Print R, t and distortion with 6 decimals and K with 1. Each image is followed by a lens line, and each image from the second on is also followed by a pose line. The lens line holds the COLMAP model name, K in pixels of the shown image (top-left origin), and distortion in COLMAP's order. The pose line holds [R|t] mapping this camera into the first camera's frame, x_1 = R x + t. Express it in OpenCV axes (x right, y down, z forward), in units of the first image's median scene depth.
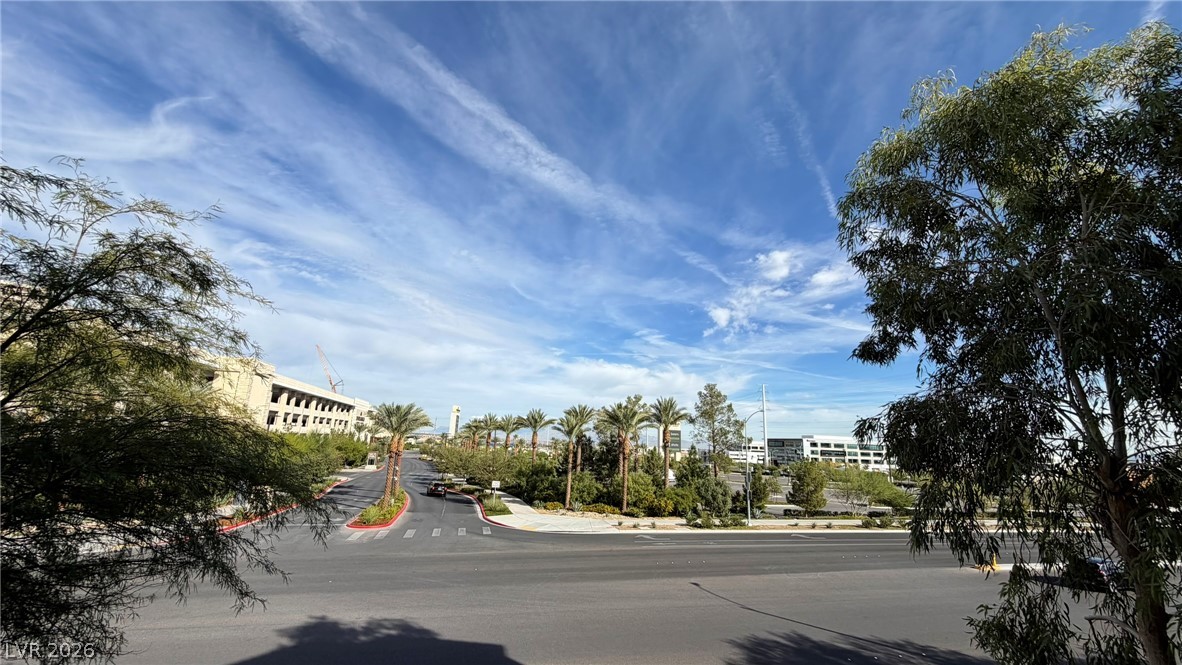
lens RADIAL K [[467.1, 0, 592.5], [0, 467.1, 337.0], [0, 0, 1]] dist [-0.004036, 0.000466]
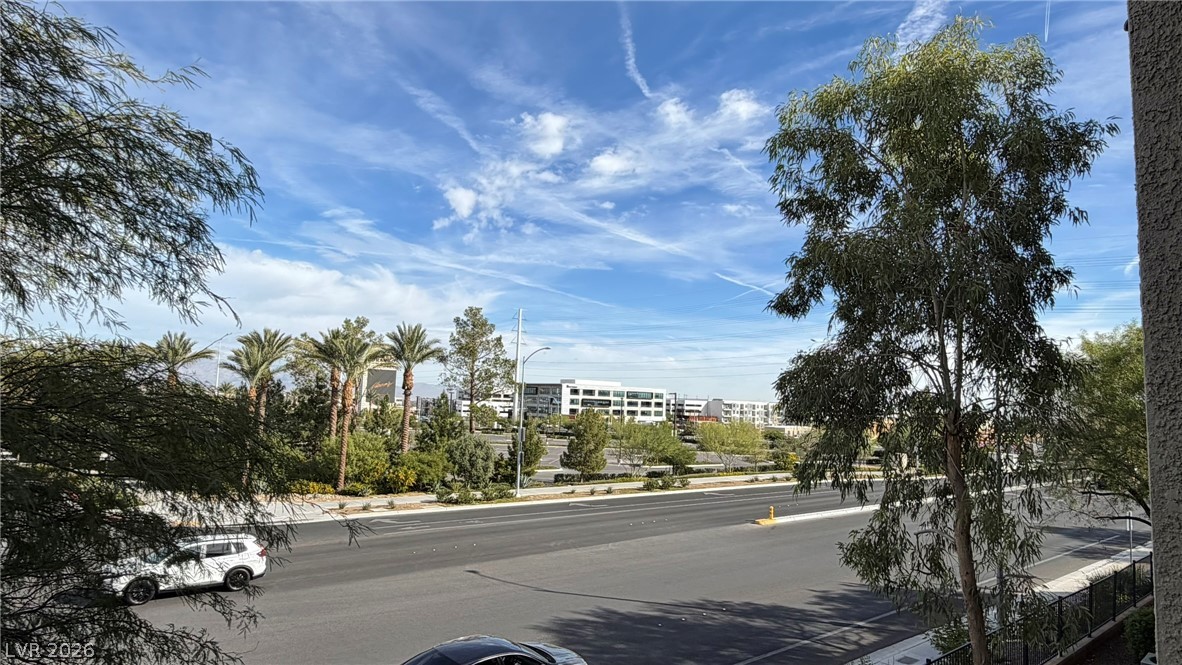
lens RADIAL K [[717.2, 0, 588.7], [0, 717.2, 355.1], [0, 0, 1]] dist [0.026460, -0.002105]
pose [[0.892023, 0.023867, 0.451360, -0.263510], [-0.102761, 0.983163, 0.151099, -0.028384], [-0.440154, -0.181165, 0.879456, -0.099342]]
